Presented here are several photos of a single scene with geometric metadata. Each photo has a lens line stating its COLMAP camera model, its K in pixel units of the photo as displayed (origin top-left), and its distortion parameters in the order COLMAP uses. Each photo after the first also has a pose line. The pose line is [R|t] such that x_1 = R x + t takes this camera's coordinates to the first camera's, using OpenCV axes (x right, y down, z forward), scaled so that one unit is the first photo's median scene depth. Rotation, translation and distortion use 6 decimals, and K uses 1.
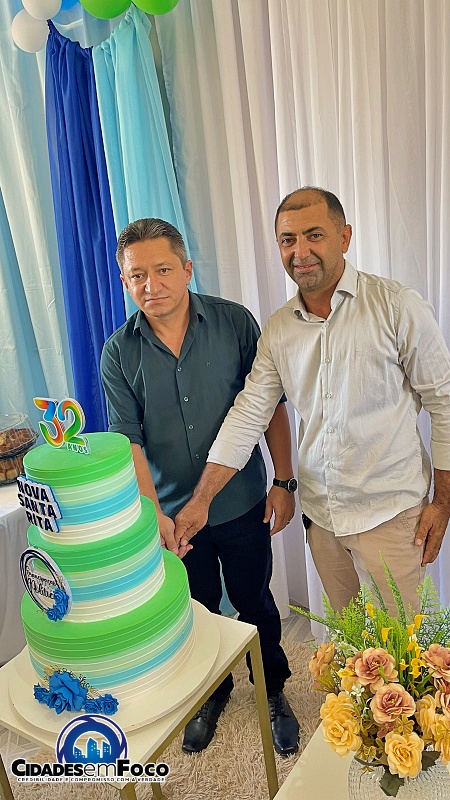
lens RADIAL K [[606.4, 0, 226.1], [0, 606.4, 403.7], [0, 0, 1]] dist [0.081437, -0.079408]
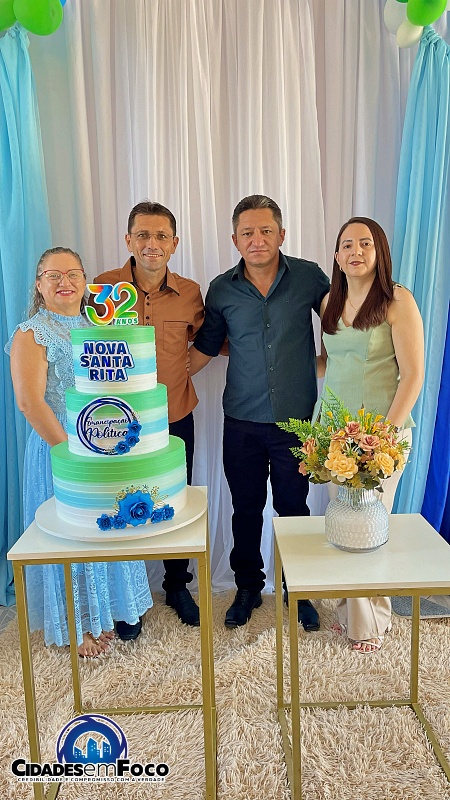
lens RADIAL K [[606.4, 0, 228.0], [0, 606.4, 407.2], [0, 0, 1]] dist [0.081437, -0.079408]
pose [[0.756369, -0.013543, 0.654005, -0.947757], [0.124515, 0.984487, -0.123617, 0.447740], [-0.642186, 0.174933, 0.746322, -0.091337]]
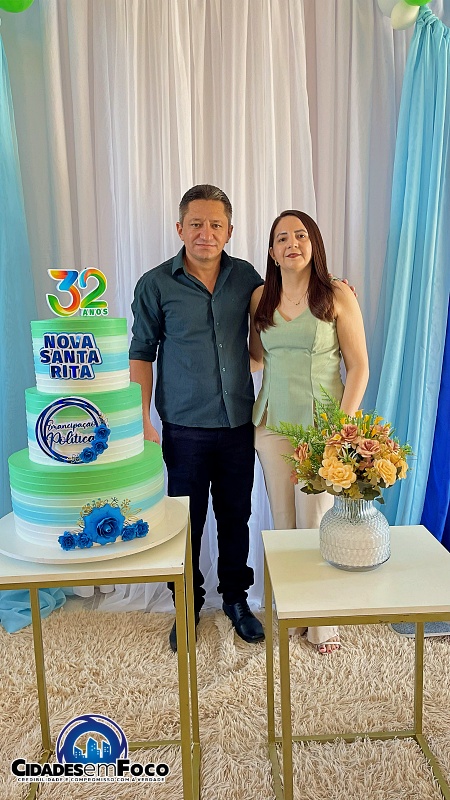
lens RADIAL K [[606.4, 0, 232.7], [0, 606.4, 400.6], [0, 0, 1]] dist [0.081437, -0.079408]
pose [[0.743822, -0.004088, 0.668366, -0.832755], [0.130364, 0.981663, -0.139078, 0.438171], [-0.655541, 0.190580, 0.730715, 0.007151]]
